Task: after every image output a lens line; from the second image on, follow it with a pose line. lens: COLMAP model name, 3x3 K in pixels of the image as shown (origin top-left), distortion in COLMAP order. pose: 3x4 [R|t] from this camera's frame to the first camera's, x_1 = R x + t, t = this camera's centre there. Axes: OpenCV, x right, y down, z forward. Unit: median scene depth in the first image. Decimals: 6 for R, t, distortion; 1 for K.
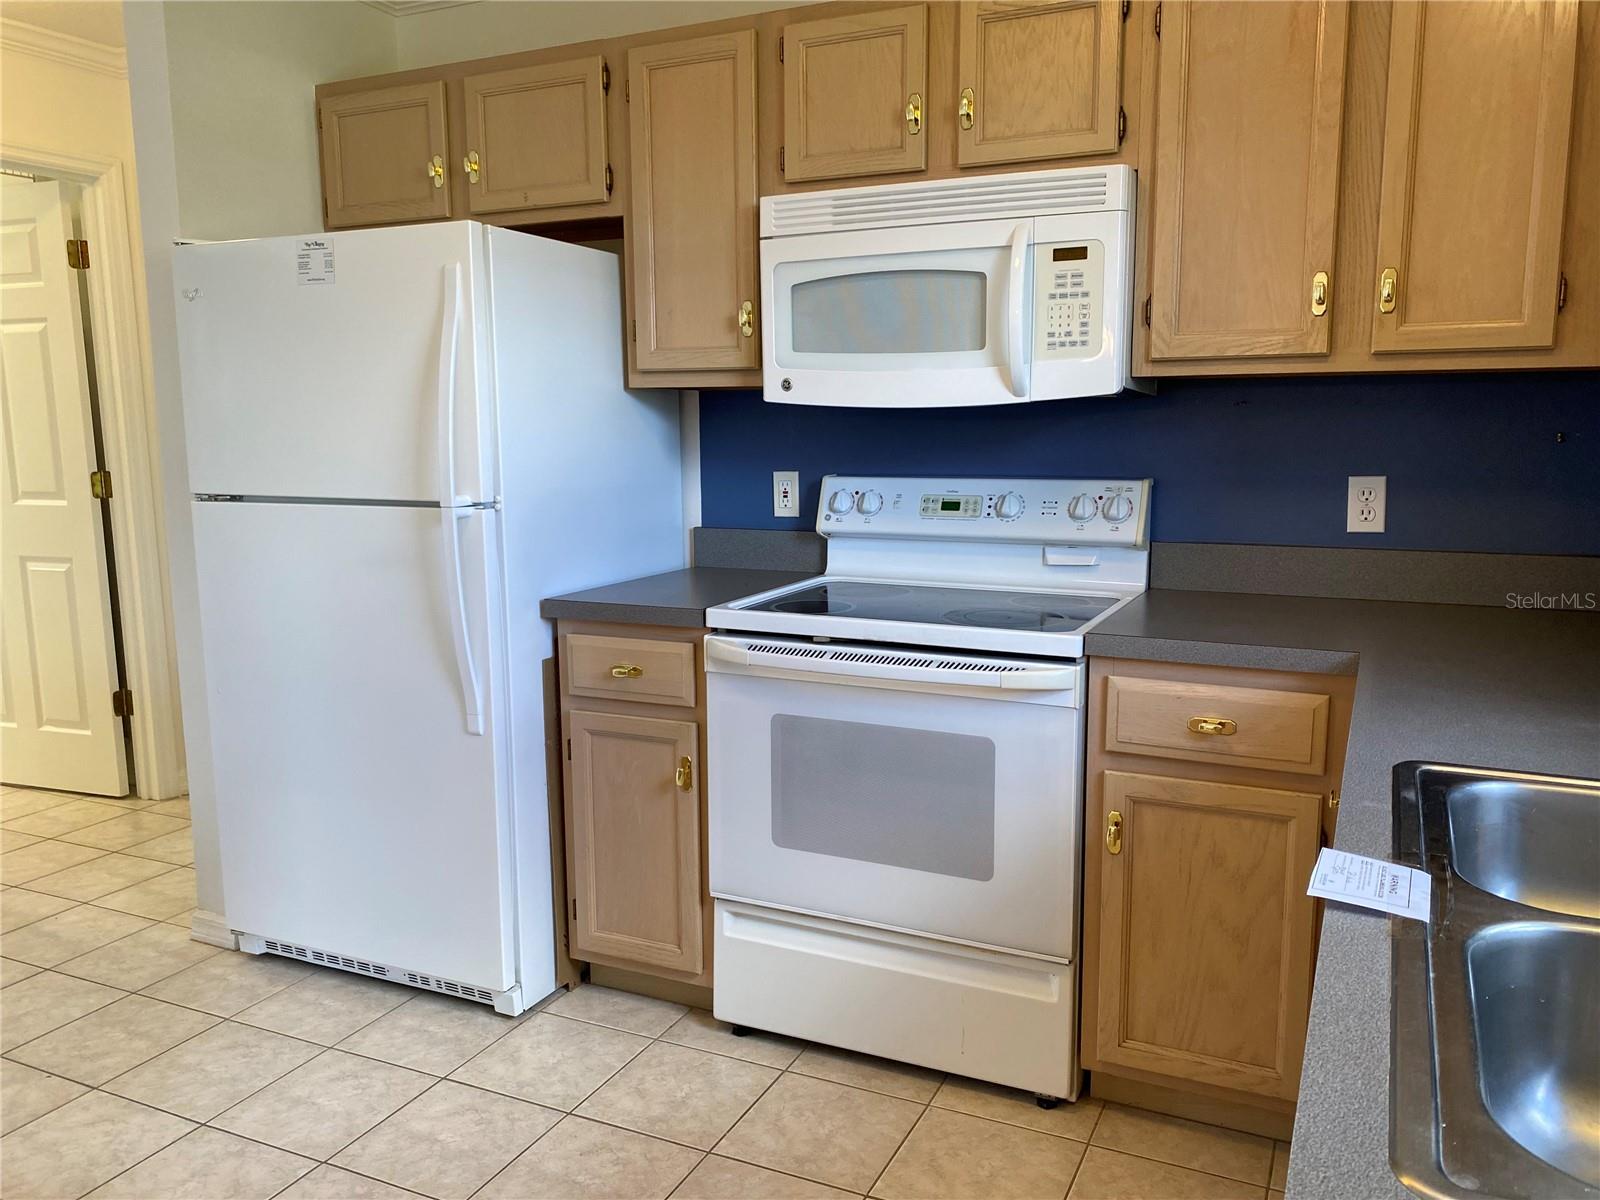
lens RADIAL K [[1208.7, 0, 820.8], [0, 1208.7, 606.1], [0, 0, 1]] dist [0.116160, -0.245026]
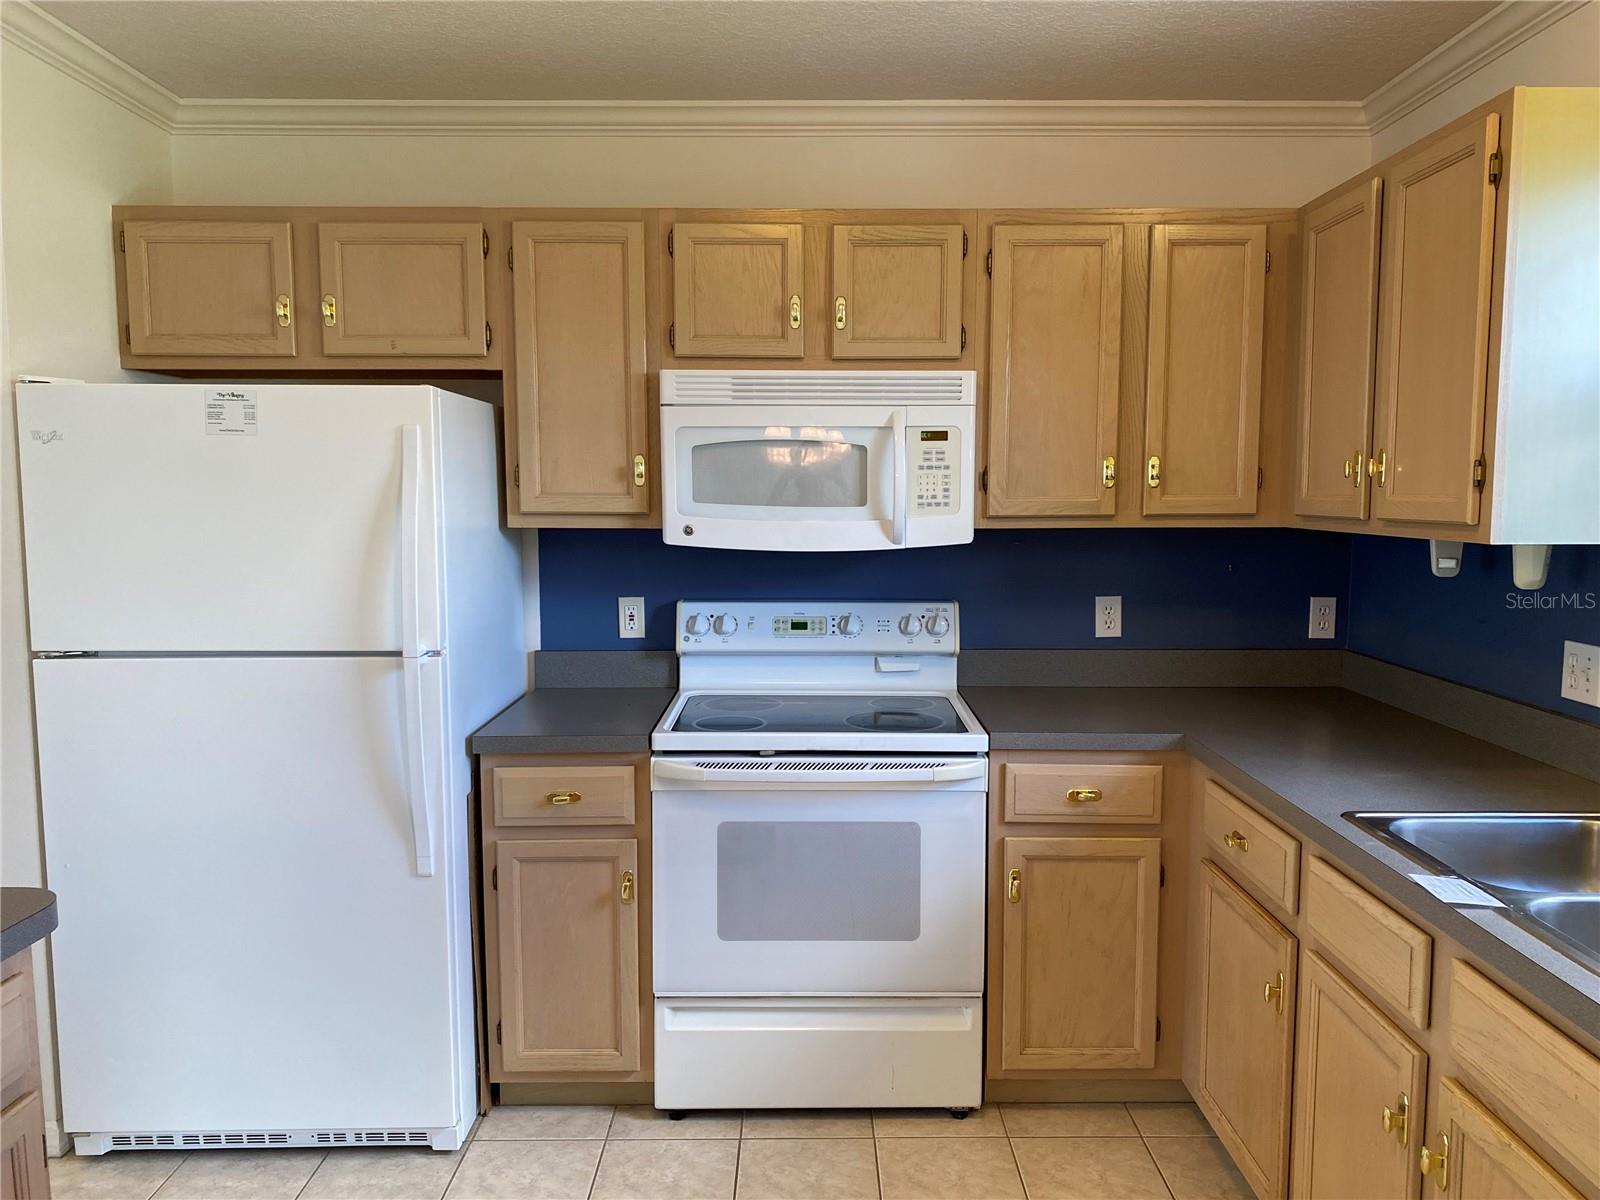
lens RADIAL K [[1223.2, 0, 818.2], [0, 1223.2, 601.6], [0, 0, 1]] dist [0.066983, -0.078862]
pose [[0.901794, -0.035672, 0.430690, -0.422766], [0.058520, 0.997488, -0.039914, -0.063337], [-0.428185, 0.061198, 0.901617, -0.087051]]
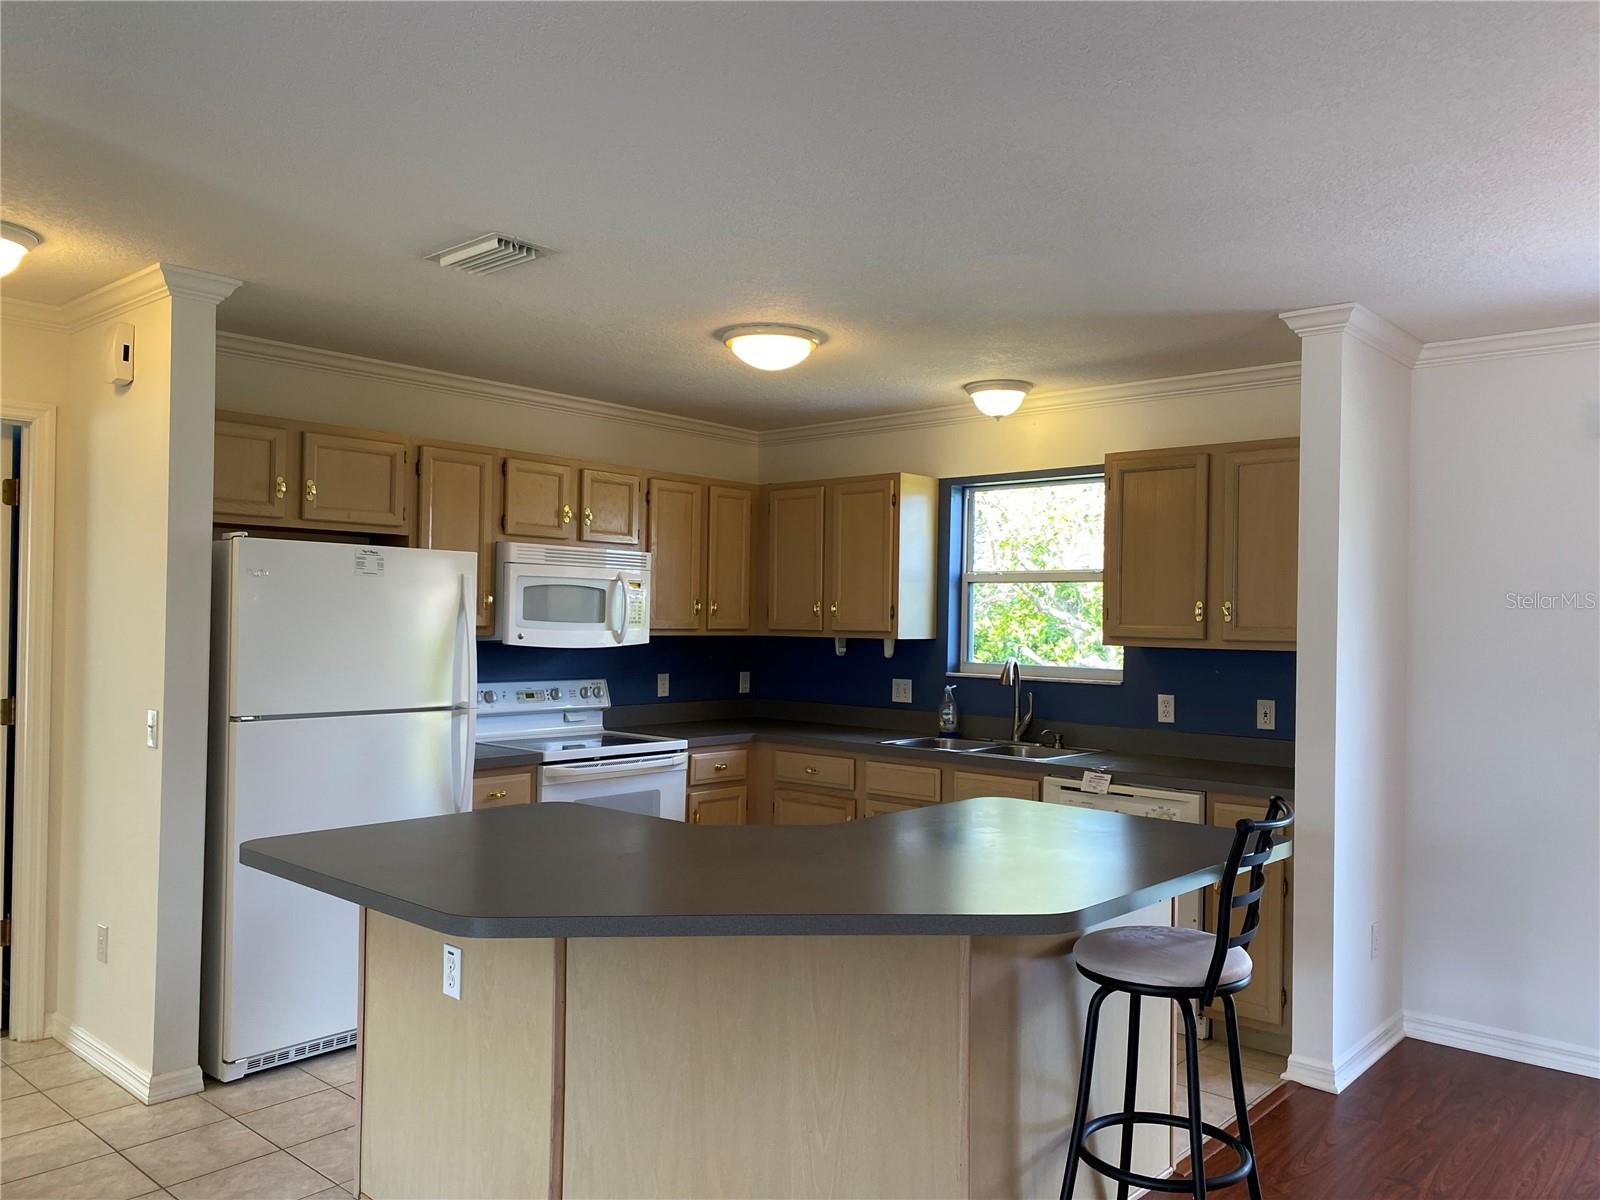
lens RADIAL K [[1208.7, 0, 820.8], [0, 1208.7, 606.1], [0, 0, 1]] dist [0.116160, -0.245026]
pose [[0.272072, 0.020736, 0.962053, -1.796228], [0.124165, 0.990654, -0.056467, -0.062499], [-0.954233, 0.134816, 0.266955, 0.021180]]
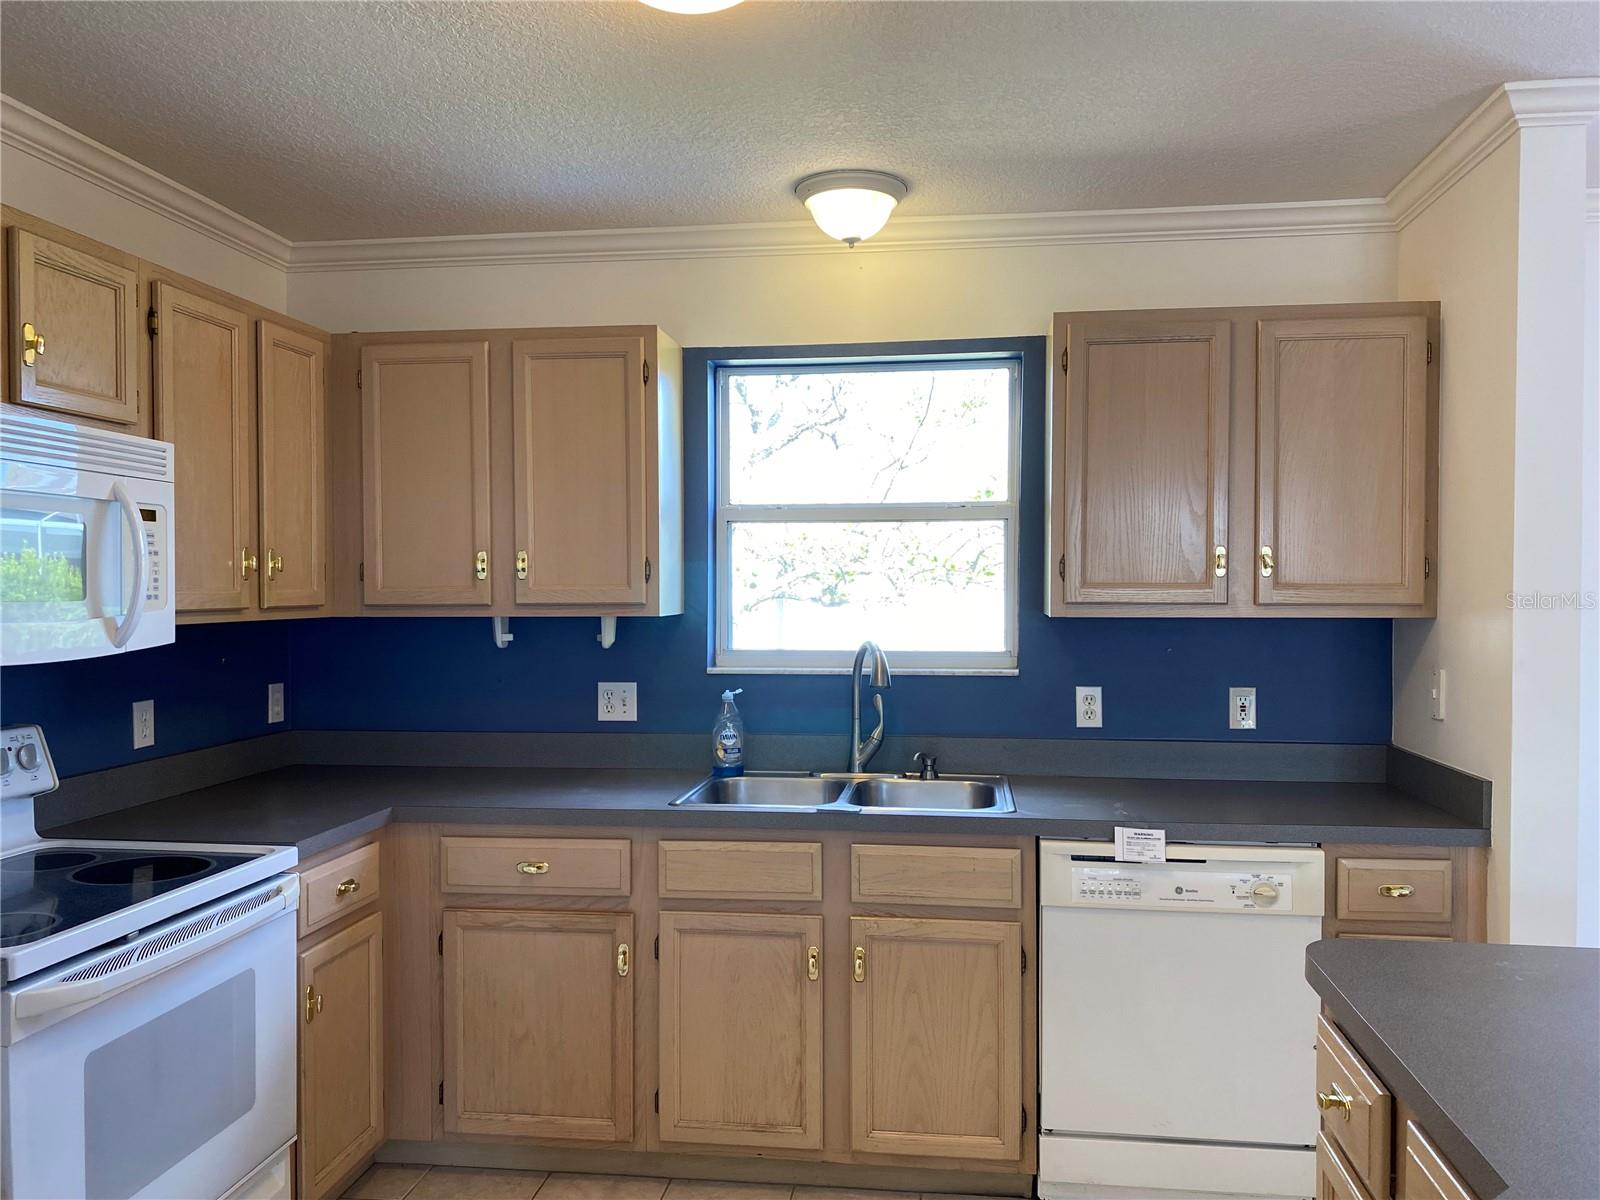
lens RADIAL K [[1223.2, 0, 818.2], [0, 1223.2, 601.6], [0, 0, 1]] dist [0.066983, -0.078862]
pose [[-0.312178, -0.006064, 0.950004, -0.911243], [0.143706, 0.988172, 0.053531, -0.169751], [-0.939092, 0.153233, -0.307614, 0.719202]]
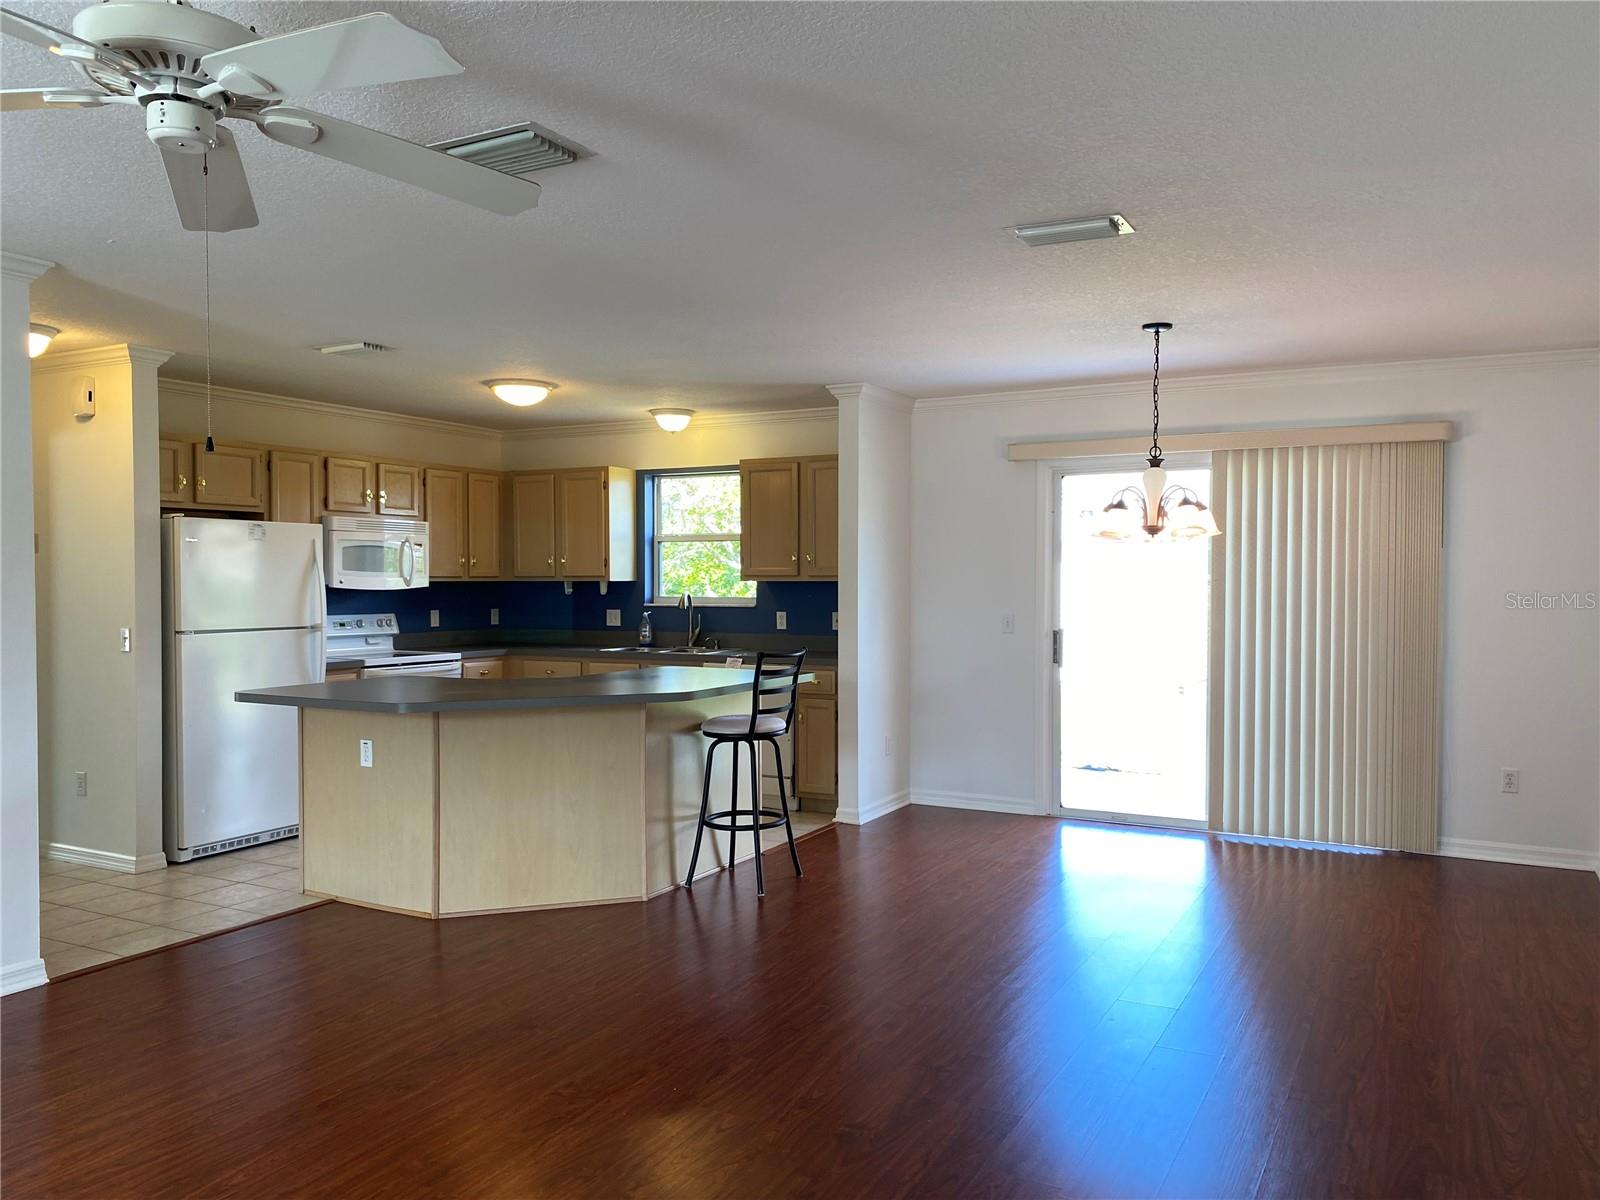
lens RADIAL K [[1208.7, 0, 820.8], [0, 1208.7, 606.1], [0, 0, 1]] dist [0.116160, -0.245026]
pose [[0.041966, -0.015548, 0.998998, -2.829351], [0.147617, 0.989002, 0.009192, 0.009305], [-0.988154, 0.147084, 0.043800, -0.201588]]
